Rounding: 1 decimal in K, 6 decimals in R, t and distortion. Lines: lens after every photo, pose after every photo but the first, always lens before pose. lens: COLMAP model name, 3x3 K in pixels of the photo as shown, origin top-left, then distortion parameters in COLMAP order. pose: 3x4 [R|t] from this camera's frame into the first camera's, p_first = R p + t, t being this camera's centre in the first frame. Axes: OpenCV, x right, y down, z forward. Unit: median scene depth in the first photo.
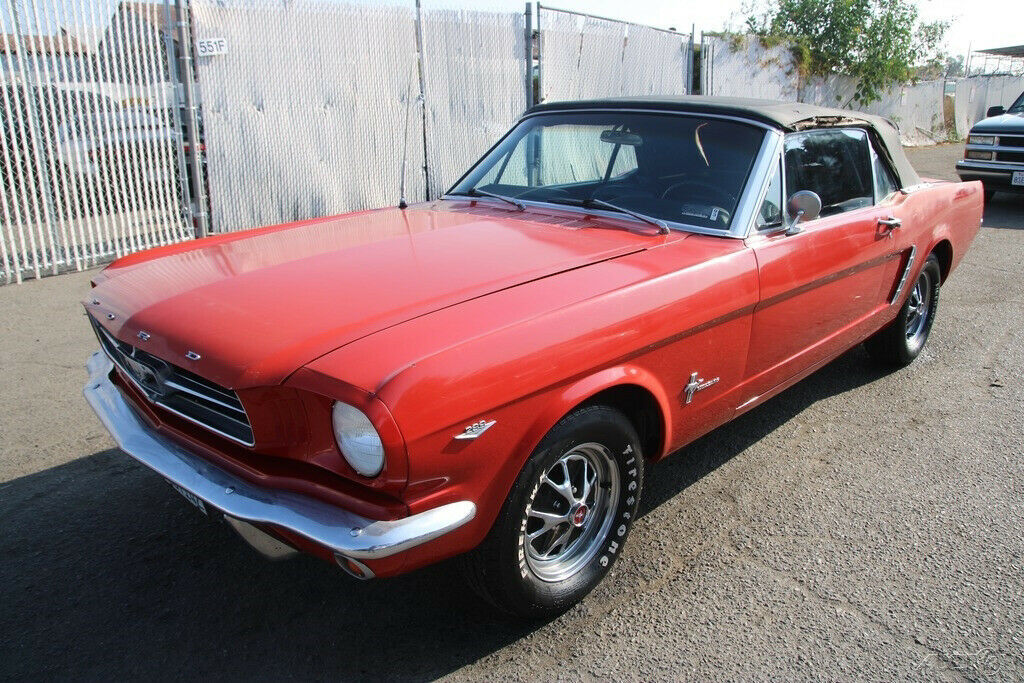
lens RADIAL K [[771.6, 0, 512.0], [0, 771.6, 341.5], [0, 0, 1]] dist [-0.134954, 0.112698]
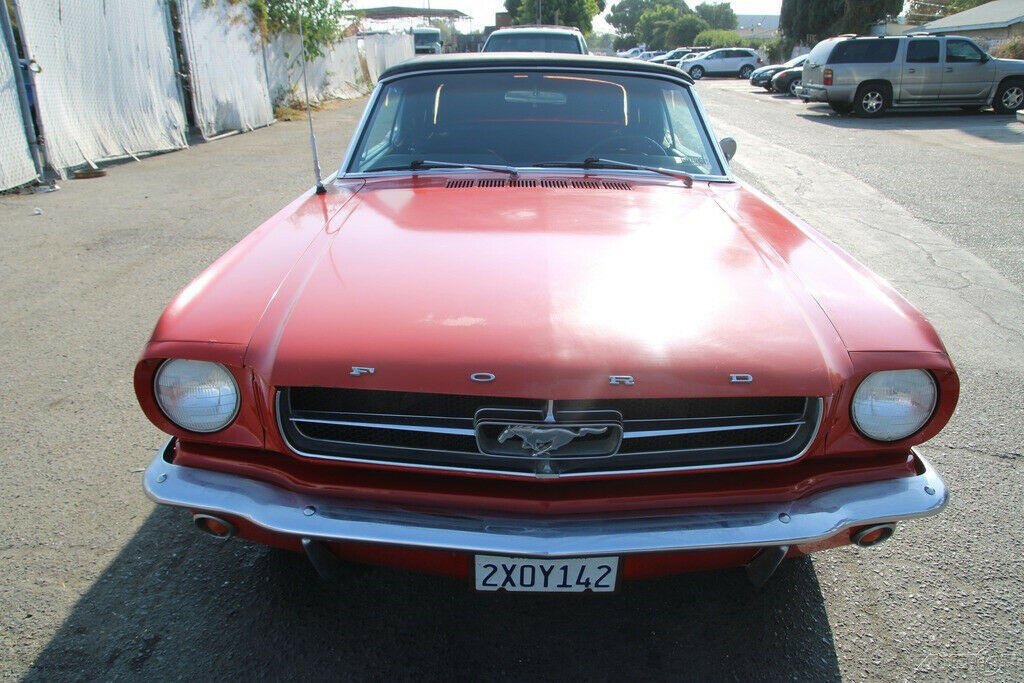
lens RADIAL K [[771.6, 0, 512.0], [0, 771.6, 341.5], [0, 0, 1]] dist [-0.134954, 0.112698]
pose [[0.719550, -0.234958, 0.653485, -0.288715], [0.201923, 0.971154, 0.126838, -0.043555], [-0.664436, 0.040687, 0.746237, 0.143487]]
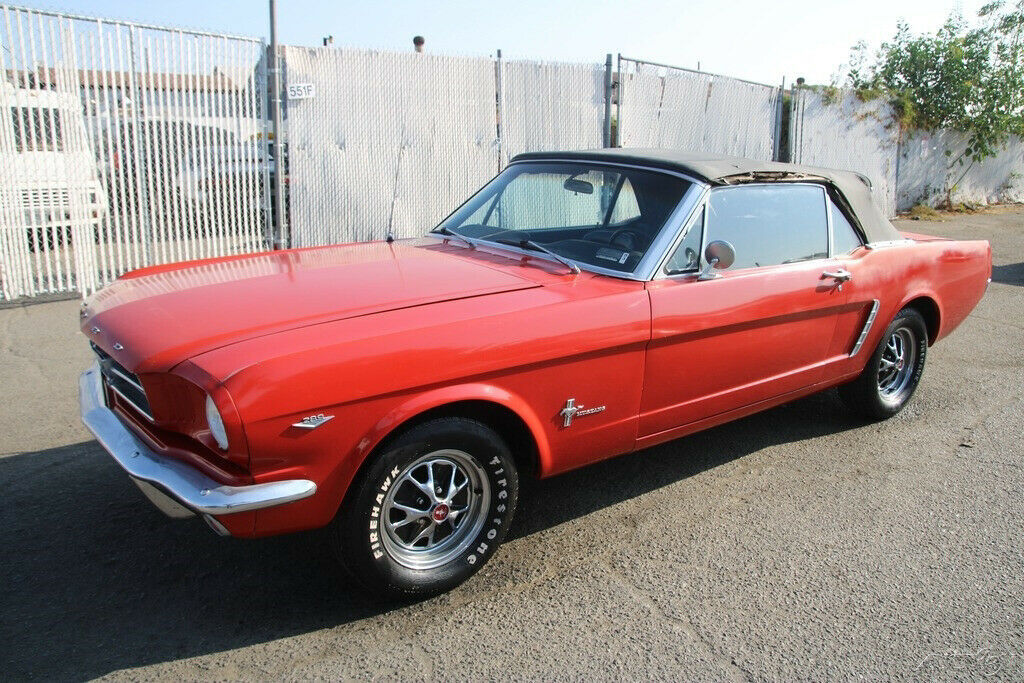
lens RADIAL K [[771.6, 0, 512.0], [0, 771.6, 341.5], [0, 0, 1]] dist [-0.134954, 0.112698]
pose [[0.986961, 0.063059, -0.148090, 0.109201], [-0.070822, 0.996346, -0.047740, 0.006172], [0.144539, 0.057606, 0.987821, -0.040099]]
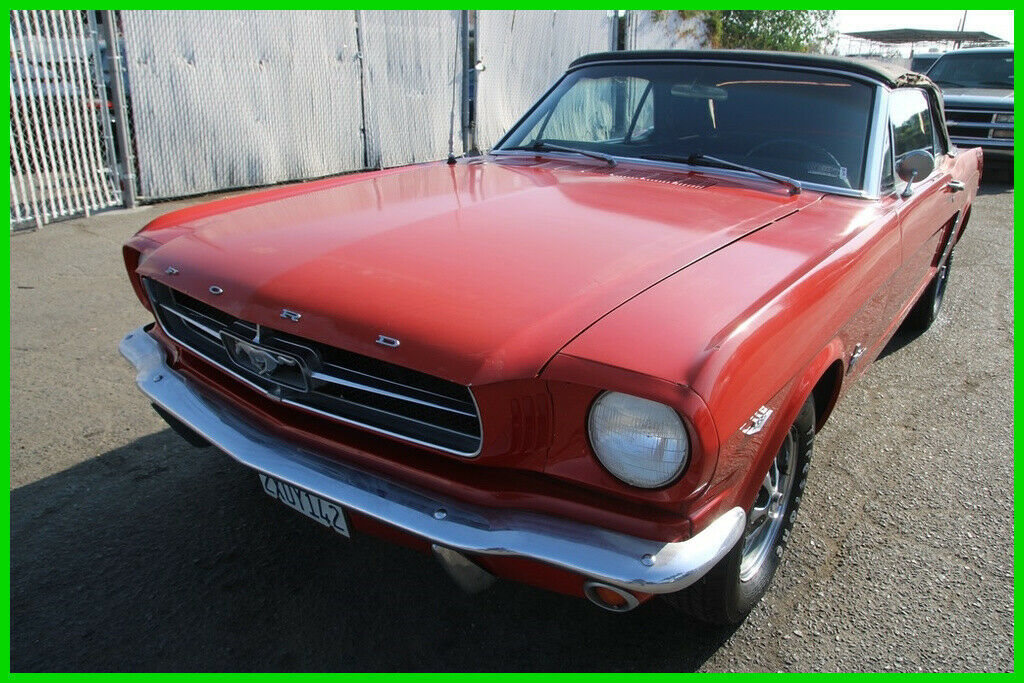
lens RADIAL K [[747.6, 0, 512.0], [0, 747.6, 341.5], [0, 0, 1]] dist [-0.127264, 0.097688]
pose [[0.988389, -0.023349, 0.150142, -0.108188], [0.016331, 0.998723, 0.047808, -0.003623], [-0.151066, -0.044801, 0.987508, 0.065224]]
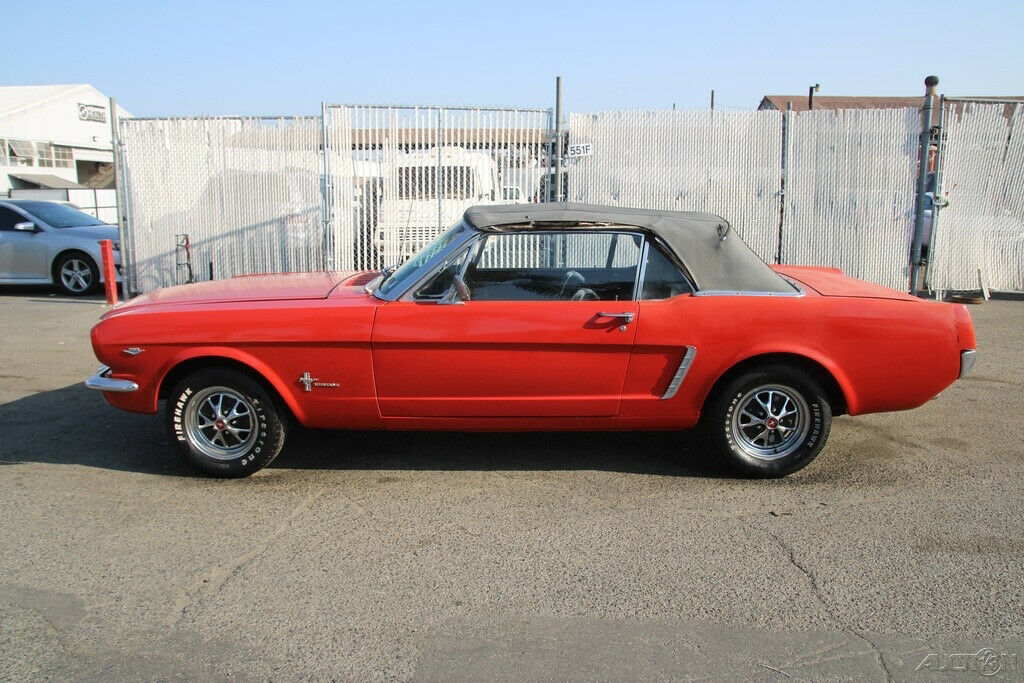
lens RADIAL K [[771.6, 0, 512.0], [0, 771.6, 341.5], [0, 0, 1]] dist [-0.134954, 0.112698]
pose [[0.684461, 0.150077, -0.713436, 0.597531], [-0.222322, 0.974939, -0.008207, -0.038069], [0.694324, 0.164229, 0.700673, 0.047576]]
